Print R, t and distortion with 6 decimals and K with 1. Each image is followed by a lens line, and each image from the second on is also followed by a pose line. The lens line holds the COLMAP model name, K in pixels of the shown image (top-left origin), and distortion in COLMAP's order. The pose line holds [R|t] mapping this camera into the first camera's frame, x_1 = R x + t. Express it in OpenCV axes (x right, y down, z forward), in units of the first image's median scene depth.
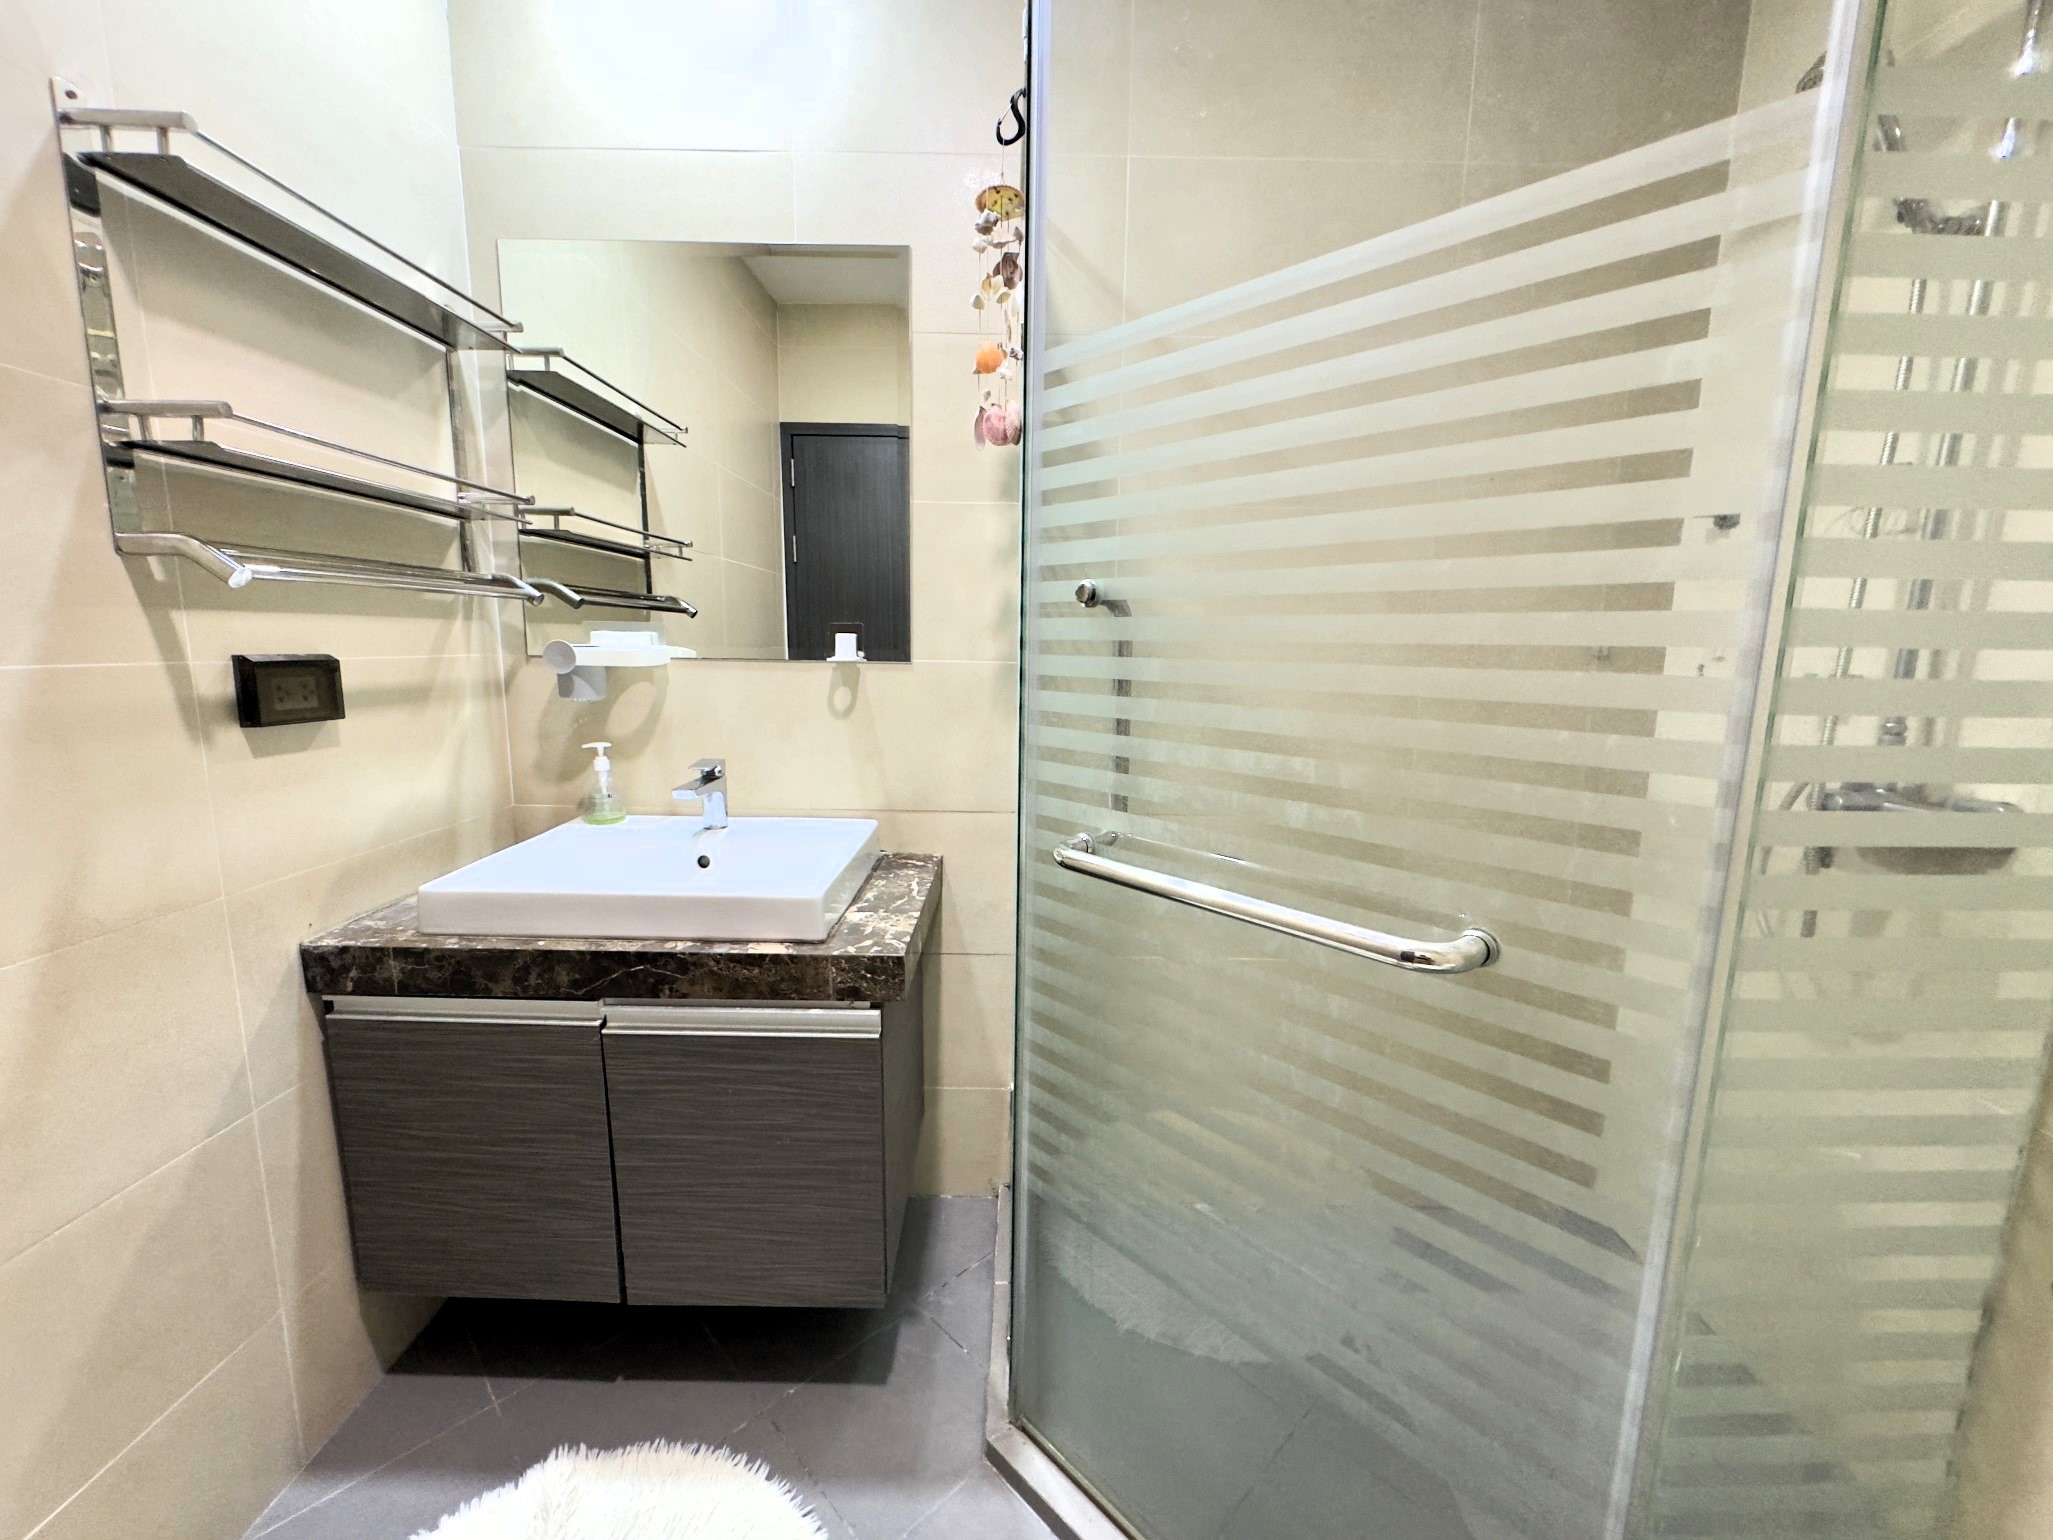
lens RADIAL K [[827.5, 0, 1024.5], [0, 827.5, 767.6], [0, 0, 1]] dist [0.002445, 0.000358]
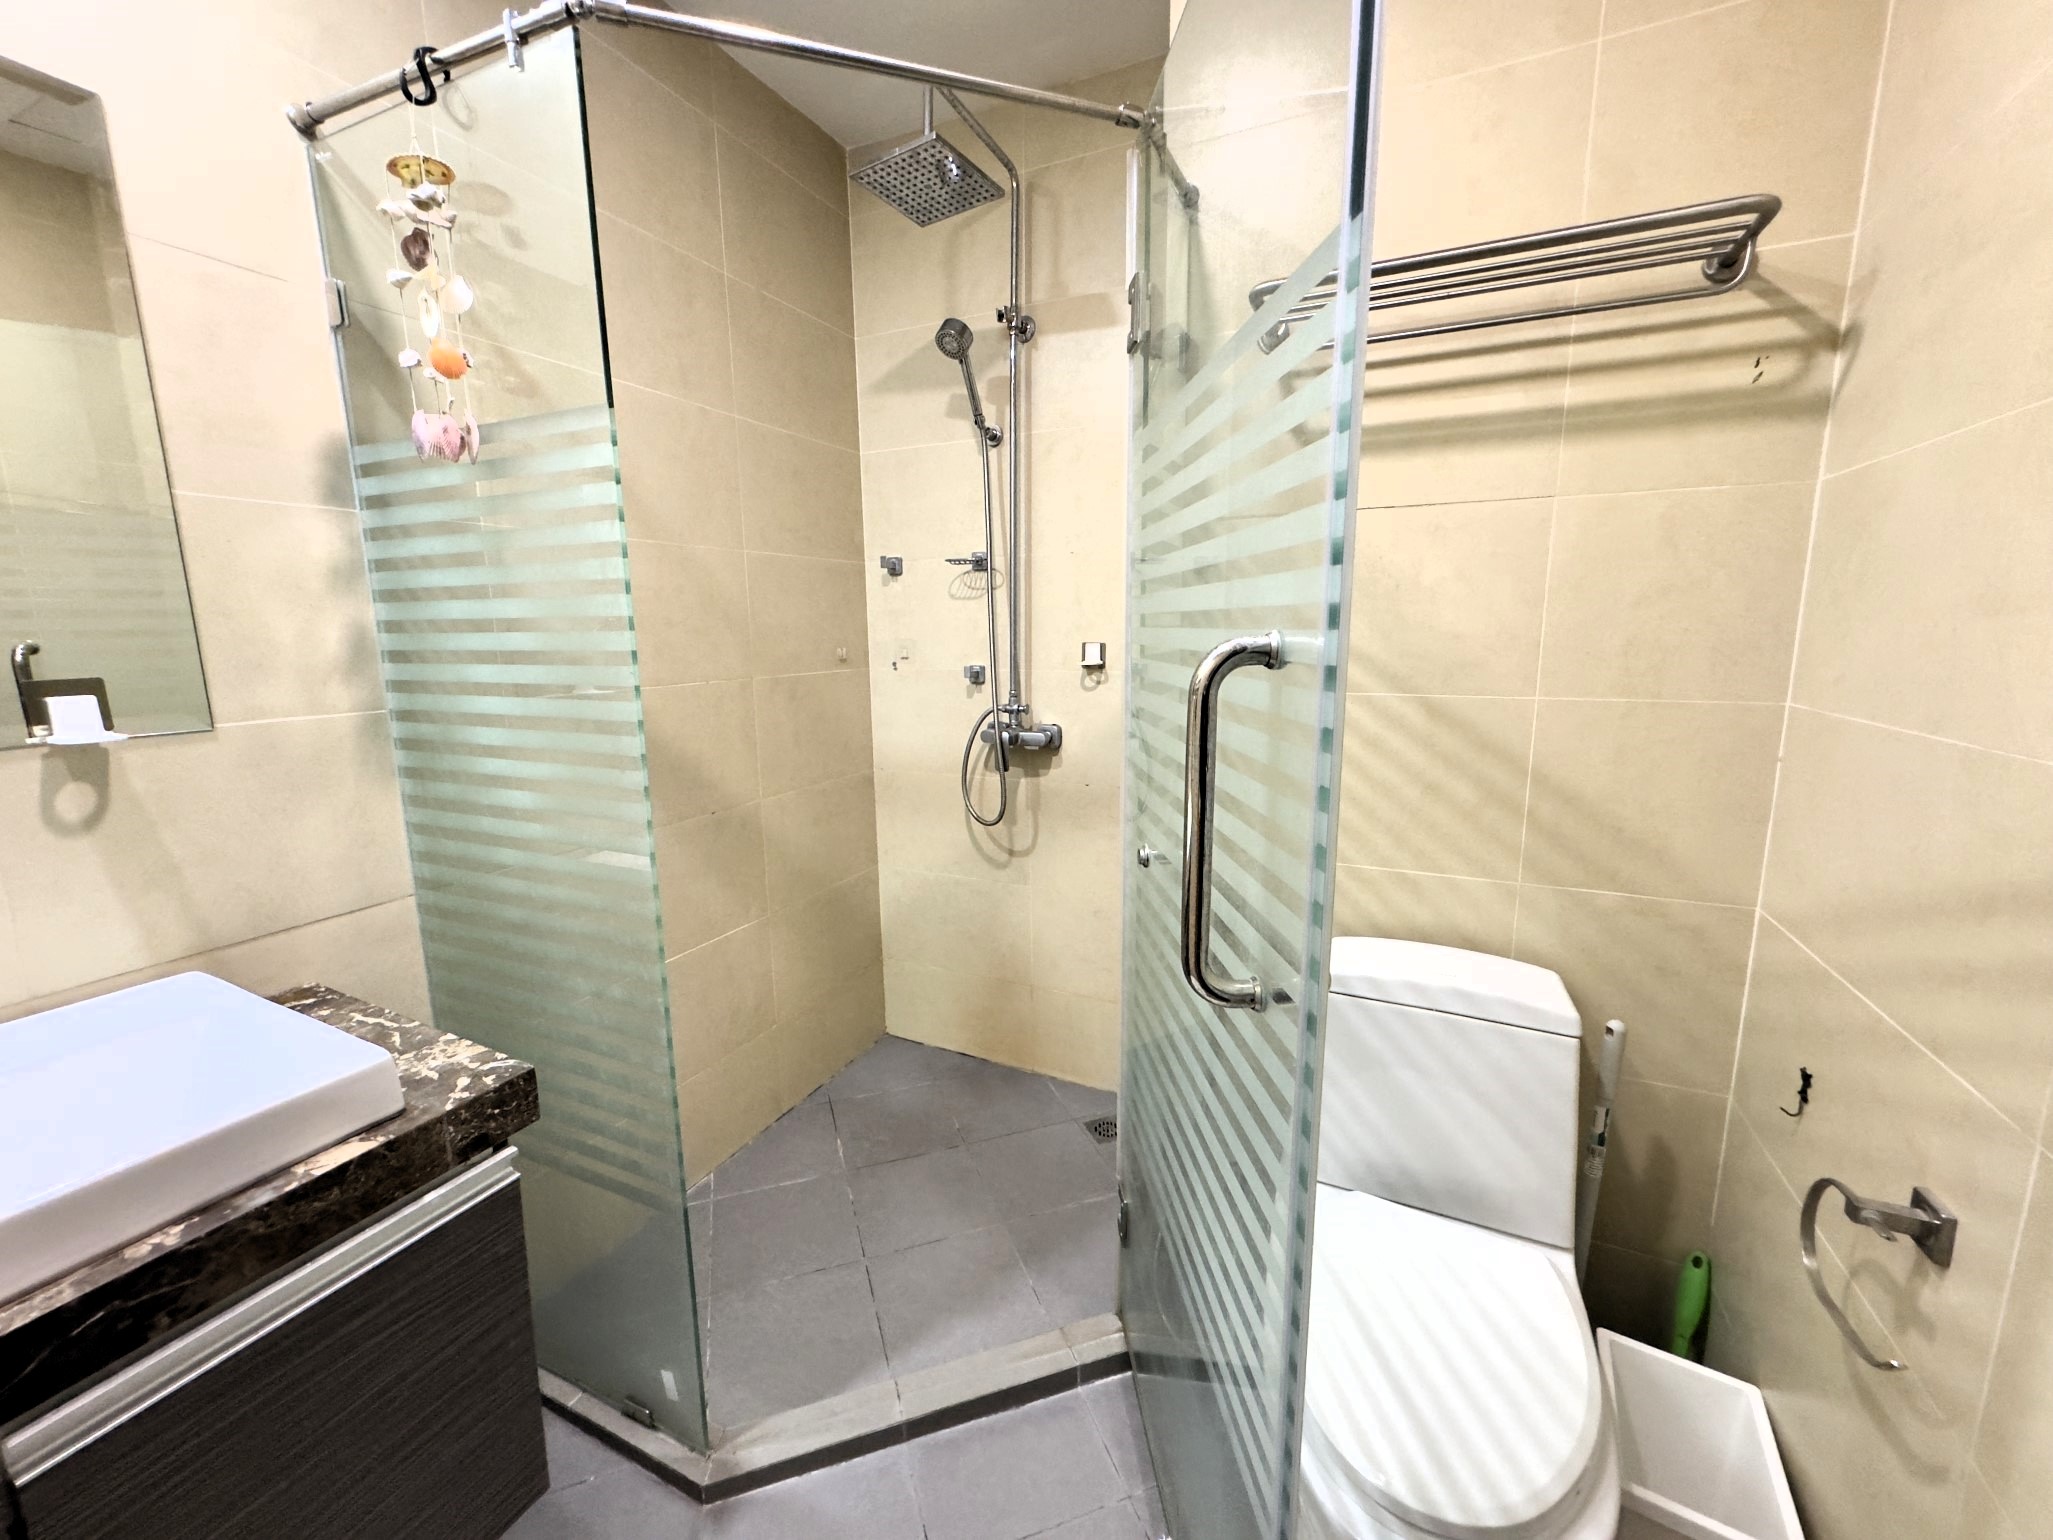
lens RADIAL K [[827.5, 0, 1023.1], [0, 827.5, 769.2], [0, 0, 1]] dist [0.002445, 0.000358]
pose [[0.418055, -0.176286, 0.891153, -0.630003], [0.156440, 0.980305, 0.120533, -0.096312], [-0.894850, 0.089022, 0.437400, 0.141831]]
